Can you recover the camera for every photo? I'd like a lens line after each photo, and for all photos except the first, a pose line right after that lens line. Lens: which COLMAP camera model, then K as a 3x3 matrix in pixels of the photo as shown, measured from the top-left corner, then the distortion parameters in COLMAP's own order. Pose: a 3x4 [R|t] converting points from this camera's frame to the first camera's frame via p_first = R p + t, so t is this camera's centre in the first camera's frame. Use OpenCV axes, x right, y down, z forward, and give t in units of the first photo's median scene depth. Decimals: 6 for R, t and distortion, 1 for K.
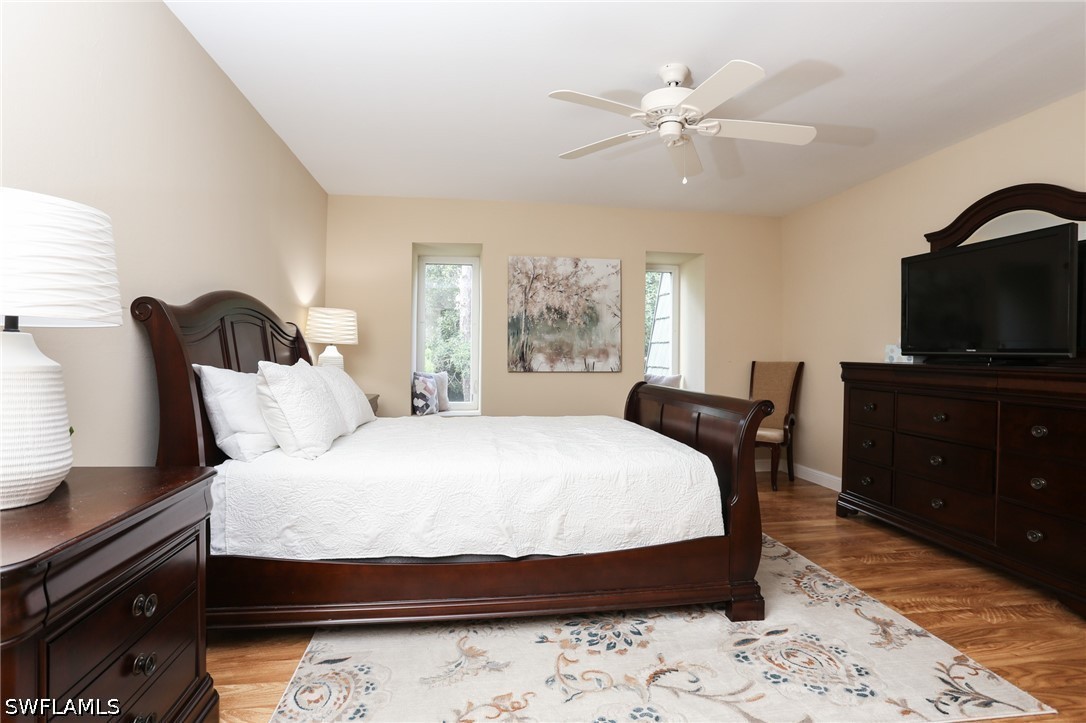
lens RADIAL K [[535.8, 0, 543.6], [0, 535.8, 358.0], [0, 0, 1]] dist [-0.080698, 0.041030]
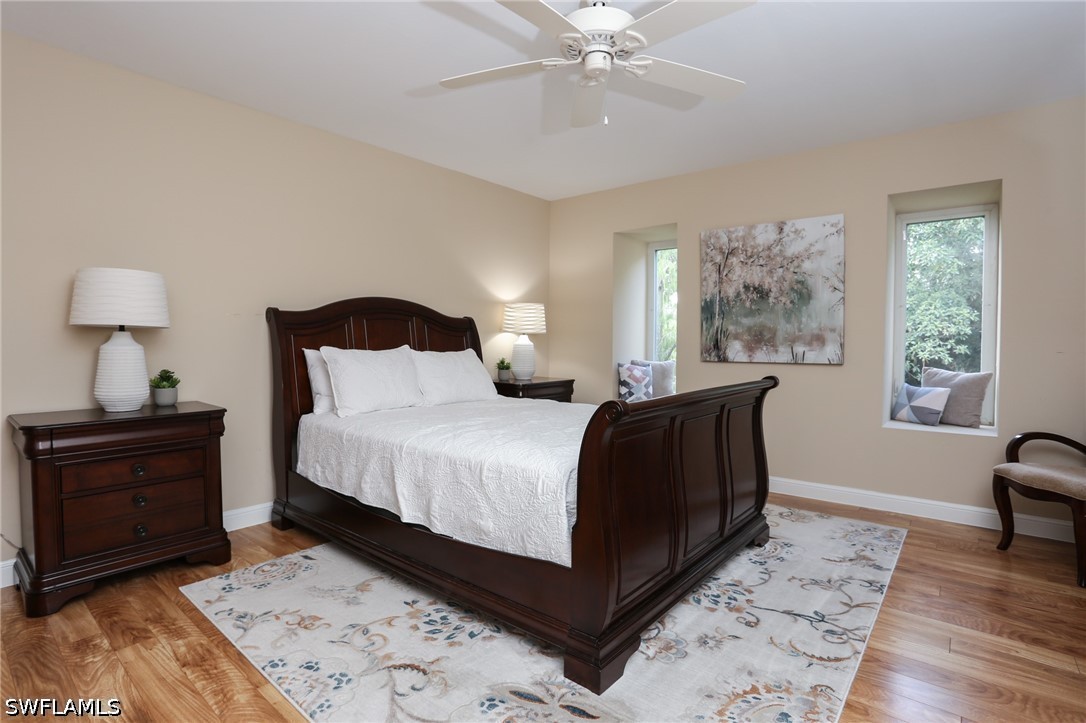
lens RADIAL K [[535.8, 0, 543.6], [0, 535.8, 358.0], [0, 0, 1]] dist [-0.080698, 0.041030]
pose [[0.668133, 0.016861, -0.743851, 0.418690], [-0.003155, 0.999798, 0.019829, 0.003526], [0.744035, -0.010901, 0.668051, 0.206256]]
